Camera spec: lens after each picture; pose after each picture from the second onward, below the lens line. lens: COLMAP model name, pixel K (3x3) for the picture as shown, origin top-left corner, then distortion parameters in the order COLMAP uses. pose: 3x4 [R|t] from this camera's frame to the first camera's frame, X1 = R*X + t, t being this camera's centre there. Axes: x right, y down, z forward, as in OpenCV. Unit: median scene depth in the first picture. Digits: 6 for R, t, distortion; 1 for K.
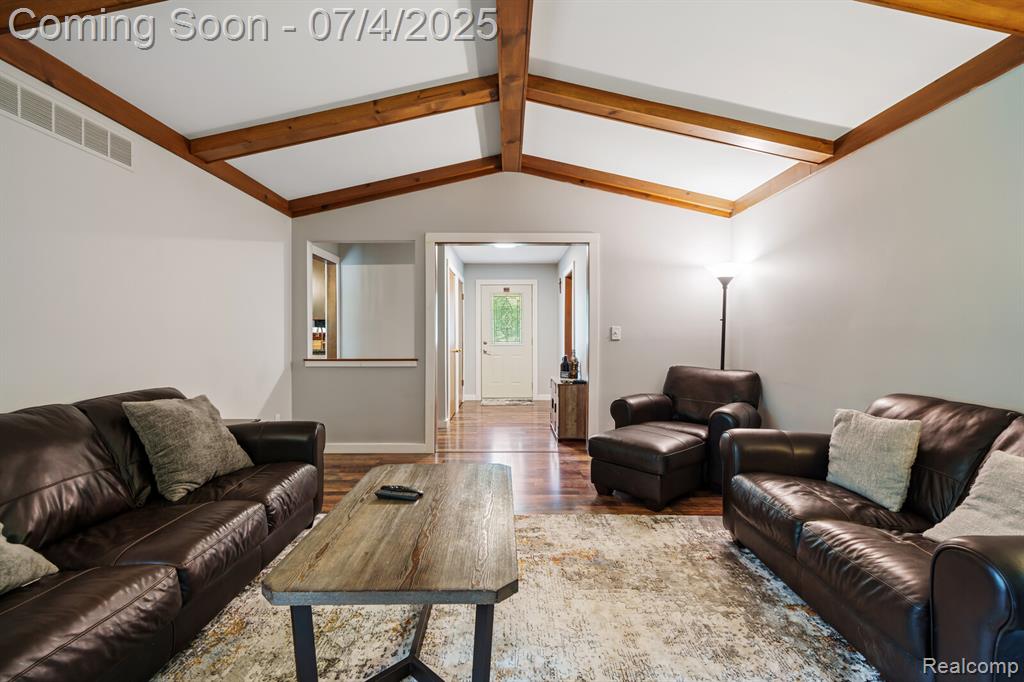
lens RADIAL K [[465.0, 0, 513.0], [0, 465.0, 341.0], [0, 0, 1]] dist [0.000750, -0.000477]
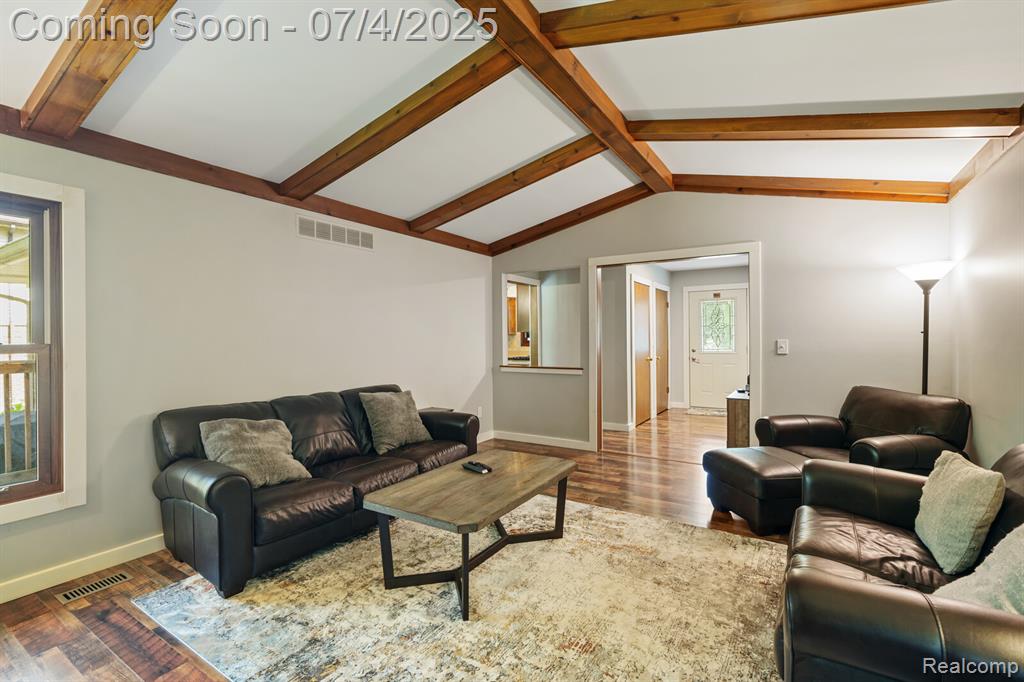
lens RADIAL K [[465.0, 0, 509.4], [0, 465.0, 344.1], [0, 0, 1]] dist [0.000750, -0.000477]
pose [[0.844391, 0.003724, -0.535714, 0.377684], [-0.000958, 0.999985, 0.005442, -0.039671], [0.535726, -0.004082, 0.844382, -0.103288]]
